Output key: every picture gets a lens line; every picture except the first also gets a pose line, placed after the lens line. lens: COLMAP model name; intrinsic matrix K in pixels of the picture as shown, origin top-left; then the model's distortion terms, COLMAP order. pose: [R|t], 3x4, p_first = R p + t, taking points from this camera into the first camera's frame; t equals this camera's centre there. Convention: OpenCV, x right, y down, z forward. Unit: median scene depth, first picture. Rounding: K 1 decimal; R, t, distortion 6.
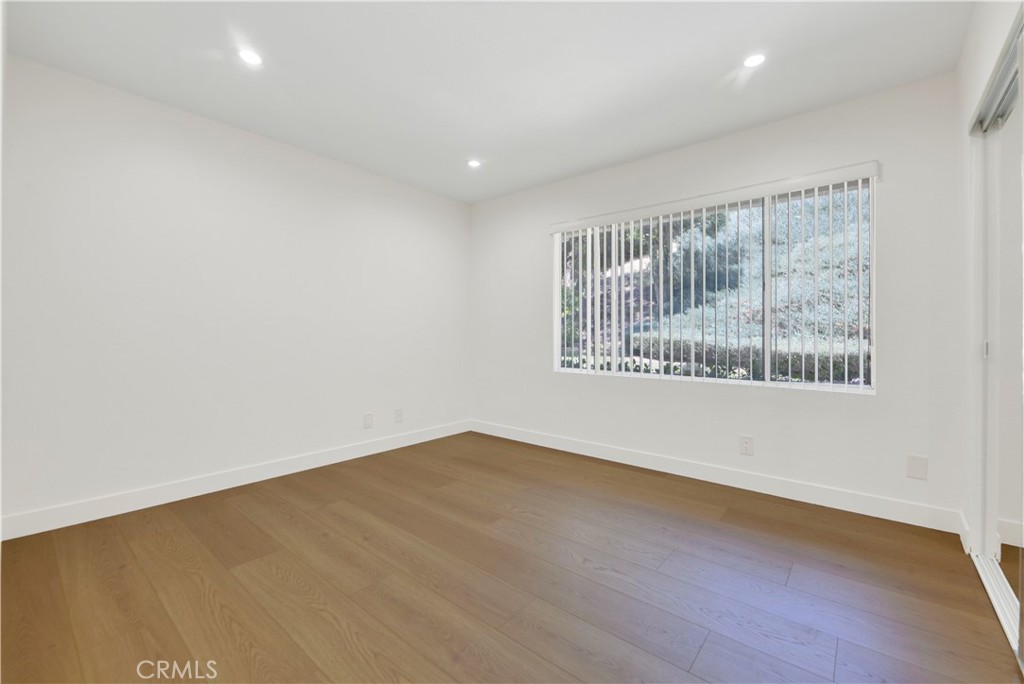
lens RADIAL K [[422.3, 0, 512.0], [0, 422.3, 342.0], [0, 0, 1]] dist [0.093185, -0.000145]
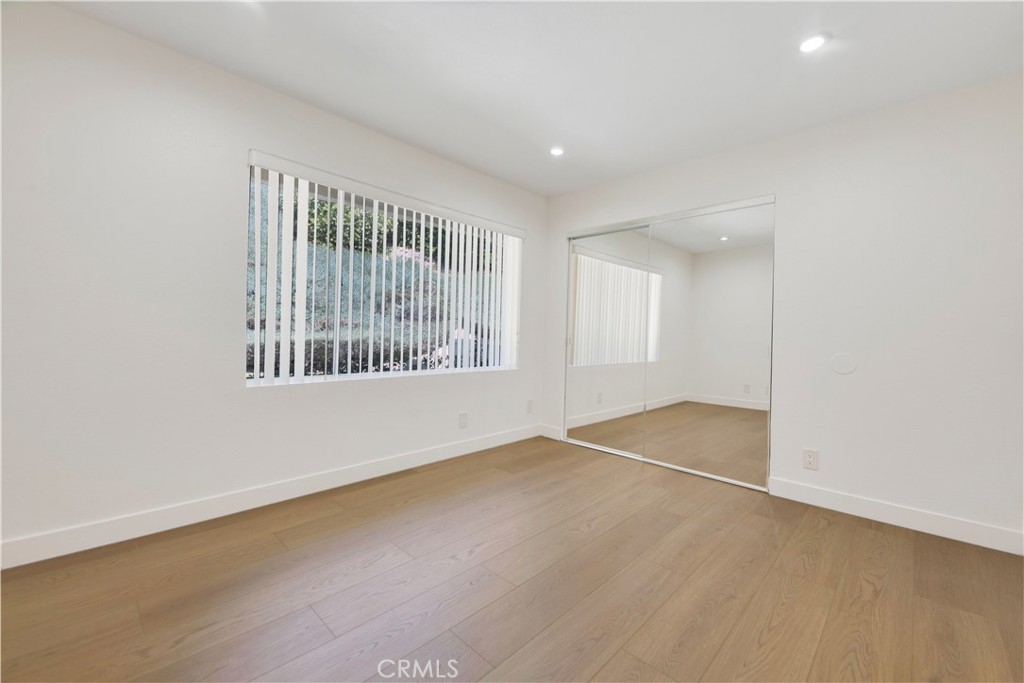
lens RADIAL K [[417.6, 0, 523.6], [0, 417.6, 332.2], [0, 0, 1]] dist [-0.000630, -0.000834]
pose [[0.051745, 0.019535, 0.998469, -0.764534], [-0.000174, 0.999809, -0.019553, 0.005773], [-0.998660, 0.000838, 0.051738, 0.879952]]
